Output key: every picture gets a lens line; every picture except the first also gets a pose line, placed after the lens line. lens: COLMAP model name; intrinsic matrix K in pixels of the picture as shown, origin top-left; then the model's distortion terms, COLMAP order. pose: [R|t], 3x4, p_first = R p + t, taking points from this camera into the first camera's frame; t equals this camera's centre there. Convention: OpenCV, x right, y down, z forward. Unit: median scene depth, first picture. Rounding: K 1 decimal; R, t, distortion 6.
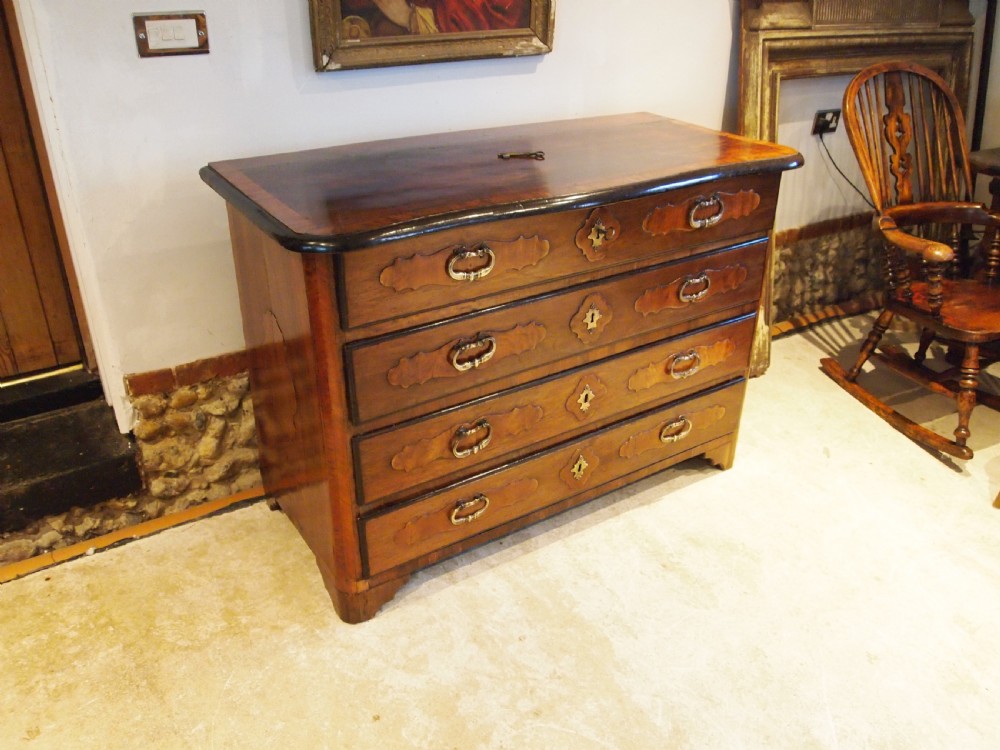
lens RADIAL K [[796.9, 0, 501.5], [0, 796.9, 379.0], [0, 0, 1]] dist [-0.047876, 0.002907]
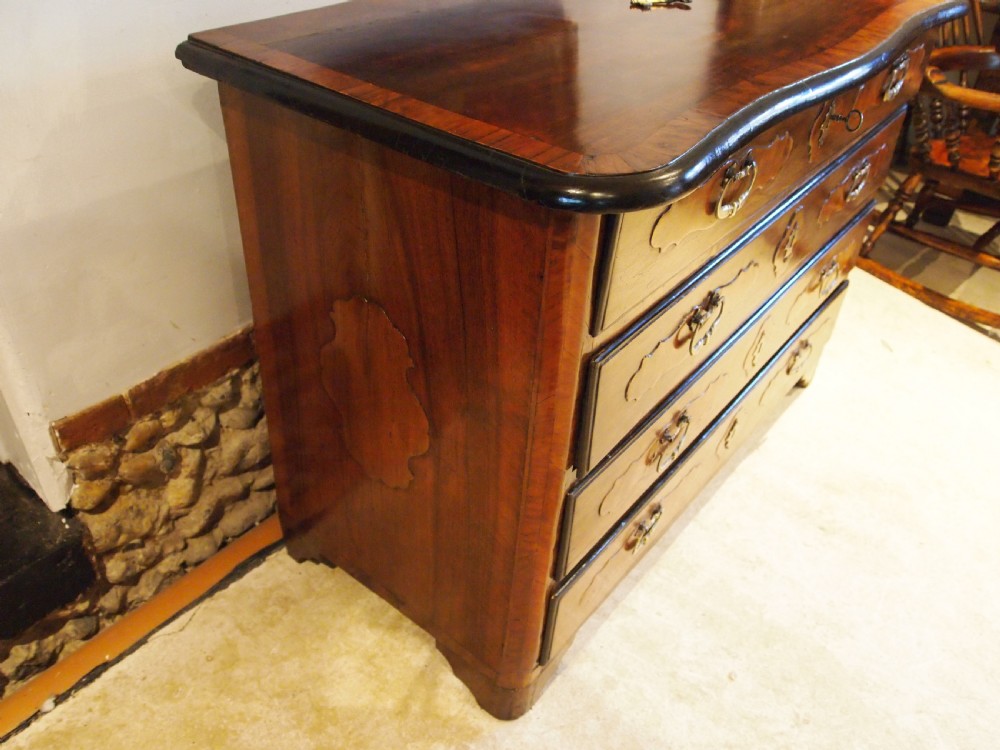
lens RADIAL K [[791.7, 0, 501.7], [0, 791.7, 378.9], [0, 0, 1]] dist [-0.047206, 0.002053]
pose [[0.949663, -0.161898, 0.268196, -0.294787], [0.114526, 0.976269, 0.183800, -0.100265], [-0.291589, -0.143833, 0.945668, 0.342359]]
